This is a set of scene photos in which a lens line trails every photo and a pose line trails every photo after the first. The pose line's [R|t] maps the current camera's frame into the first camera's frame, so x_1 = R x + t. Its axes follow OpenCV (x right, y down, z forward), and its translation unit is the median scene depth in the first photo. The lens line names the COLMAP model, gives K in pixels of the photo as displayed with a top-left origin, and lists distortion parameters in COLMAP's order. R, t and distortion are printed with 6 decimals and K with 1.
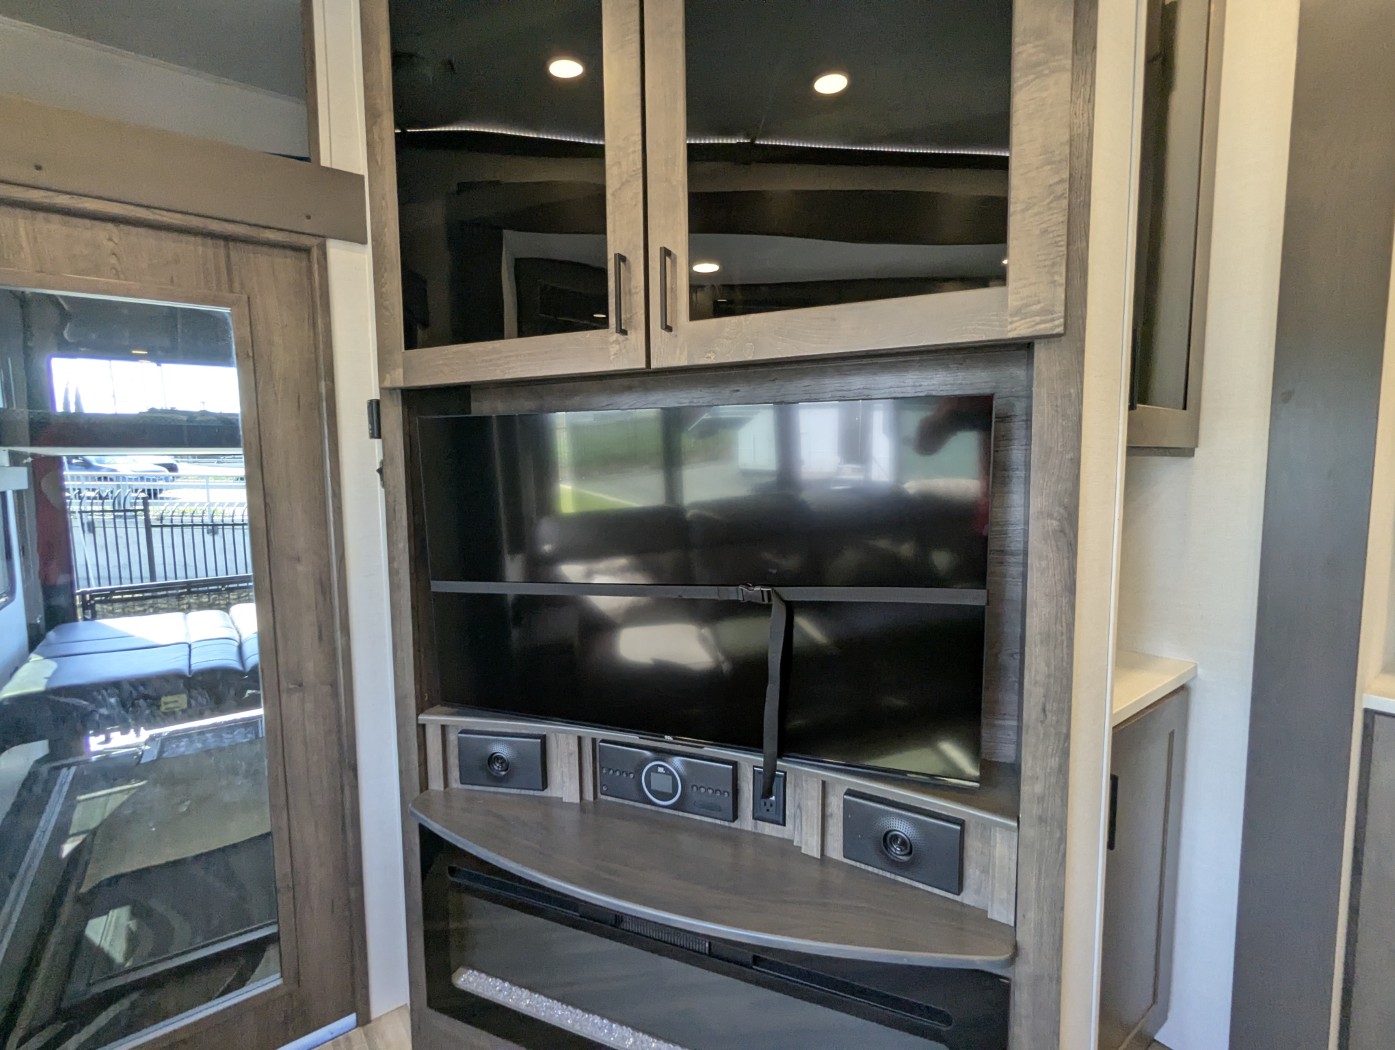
lens RADIAL K [[663.0, 0, 698.4], [0, 663.0, 526.8], [0, 0, 1]] dist [-0.002470, 0.002037]
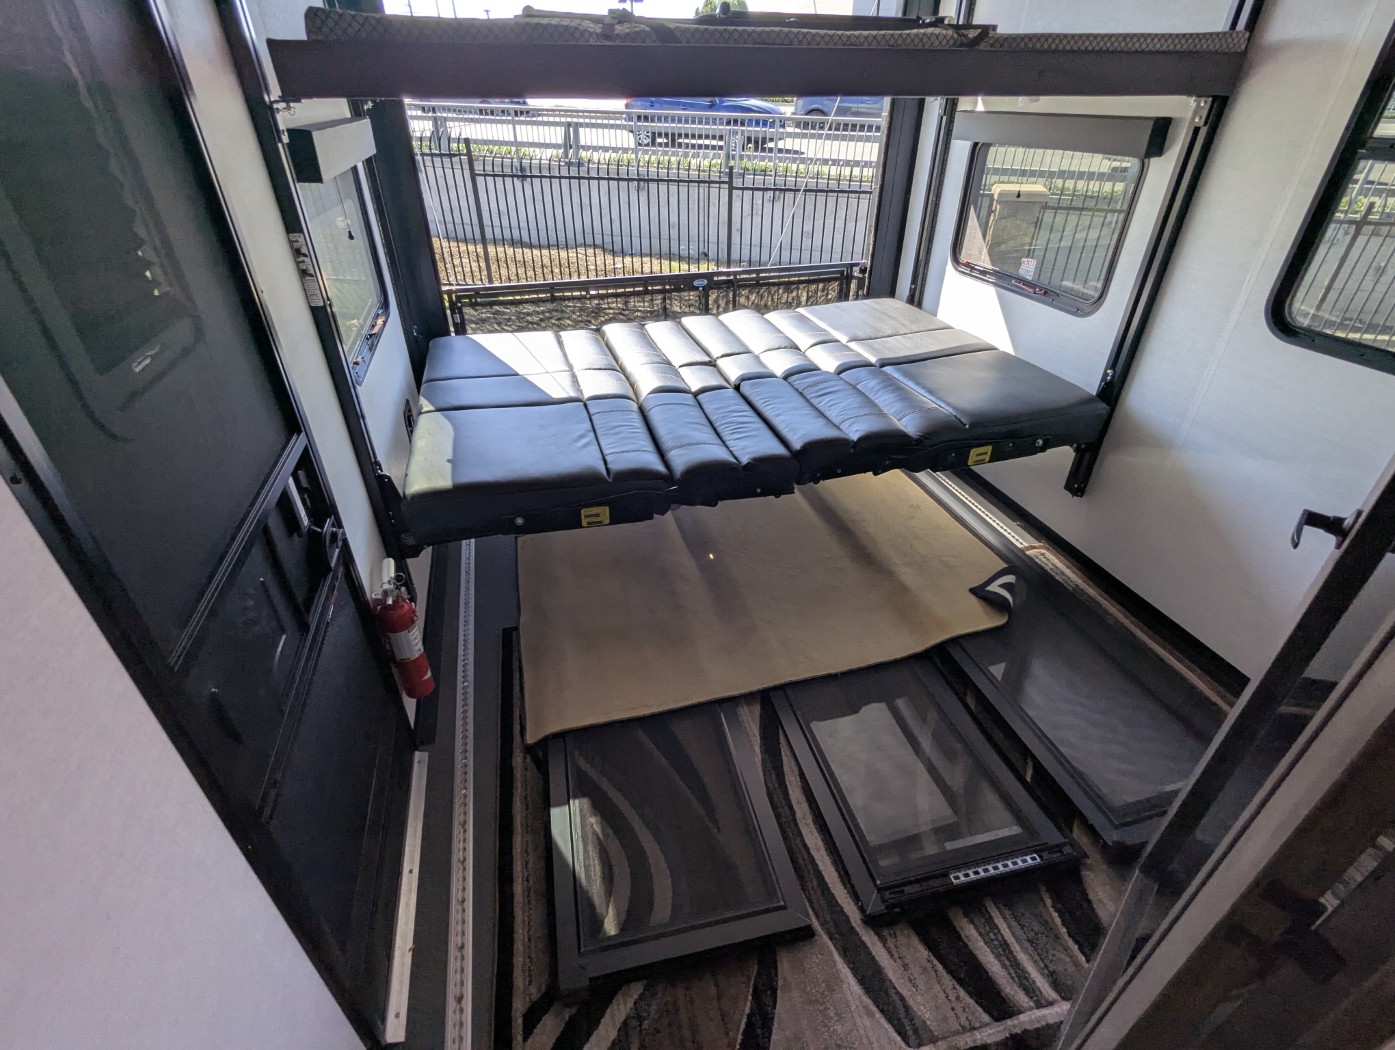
lens RADIAL K [[663.0, 0, 695.9], [0, 663.0, 528.3], [0, 0, 1]] dist [-0.002470, 0.002037]
pose [[0.926449, 0.214561, -0.309282, -0.790617], [-0.043801, 0.877509, 0.477555, -0.123636], [0.373862, -0.428884, 0.822366, 0.751844]]
